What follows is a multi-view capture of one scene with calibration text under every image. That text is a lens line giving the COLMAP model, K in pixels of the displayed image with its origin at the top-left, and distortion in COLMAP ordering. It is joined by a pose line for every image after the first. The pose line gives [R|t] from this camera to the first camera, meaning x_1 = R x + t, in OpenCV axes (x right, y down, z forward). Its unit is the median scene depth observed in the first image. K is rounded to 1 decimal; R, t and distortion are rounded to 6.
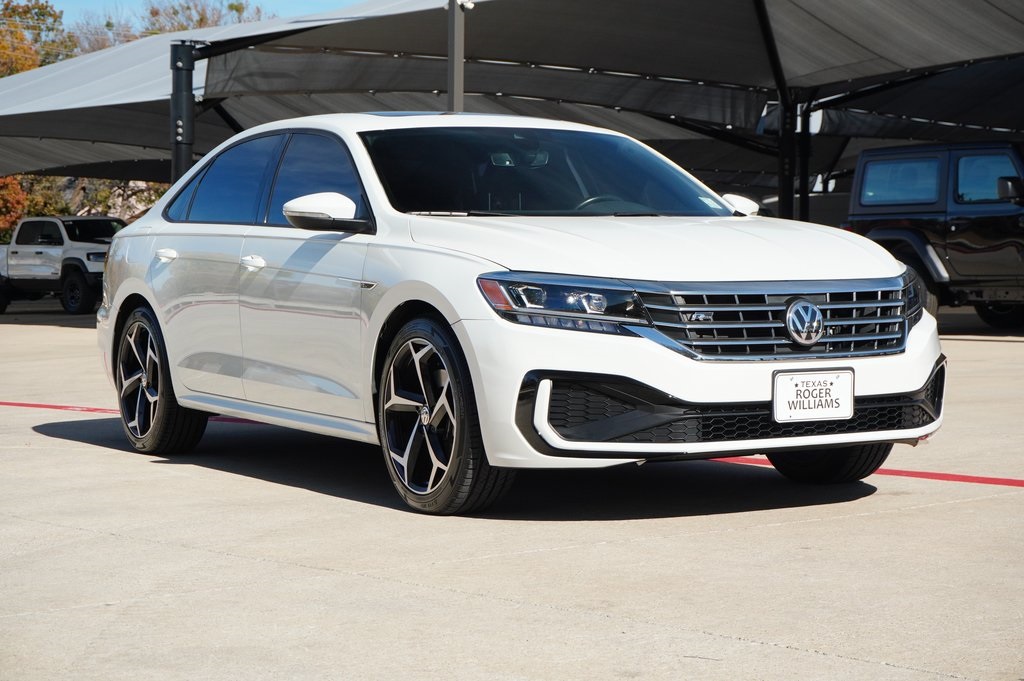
lens RADIAL K [[2078.1, 0, 512.0], [0, 2078.1, 340.5], [0, 0, 1]] dist [0.063928, 0.133195]
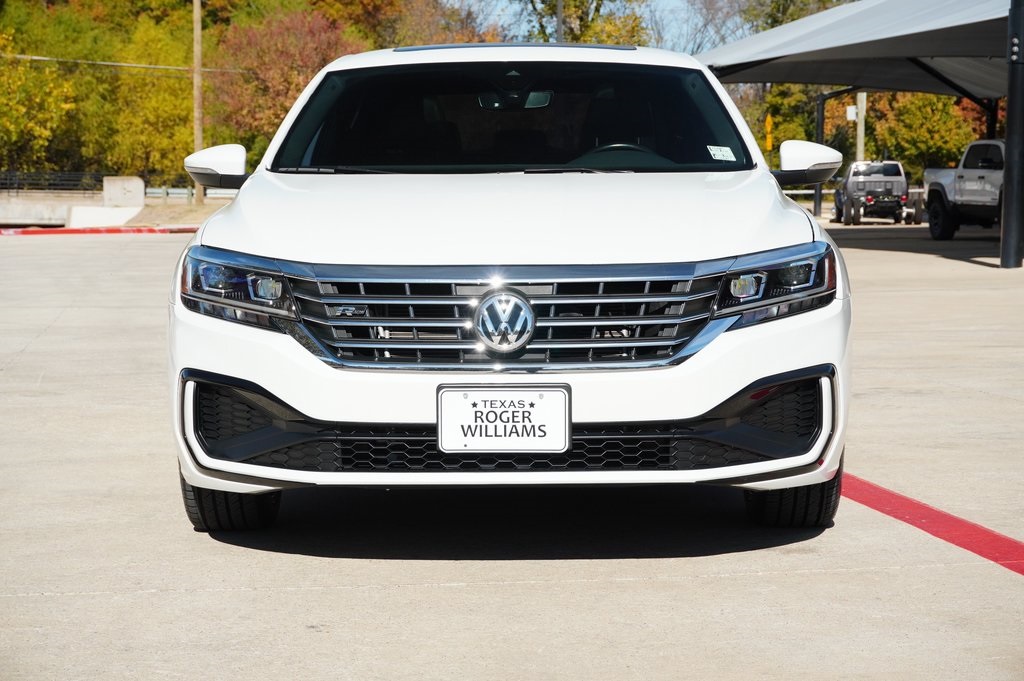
lens RADIAL K [[2078.1, 0, 512.0], [0, 2078.1, 340.5], [0, 0, 1]] dist [0.063928, 0.133195]
pose [[0.863527, 0.042792, -0.502483, 0.524839], [-0.023075, 0.998703, 0.045396, -0.036434], [0.503774, -0.027606, 0.863394, 0.350765]]
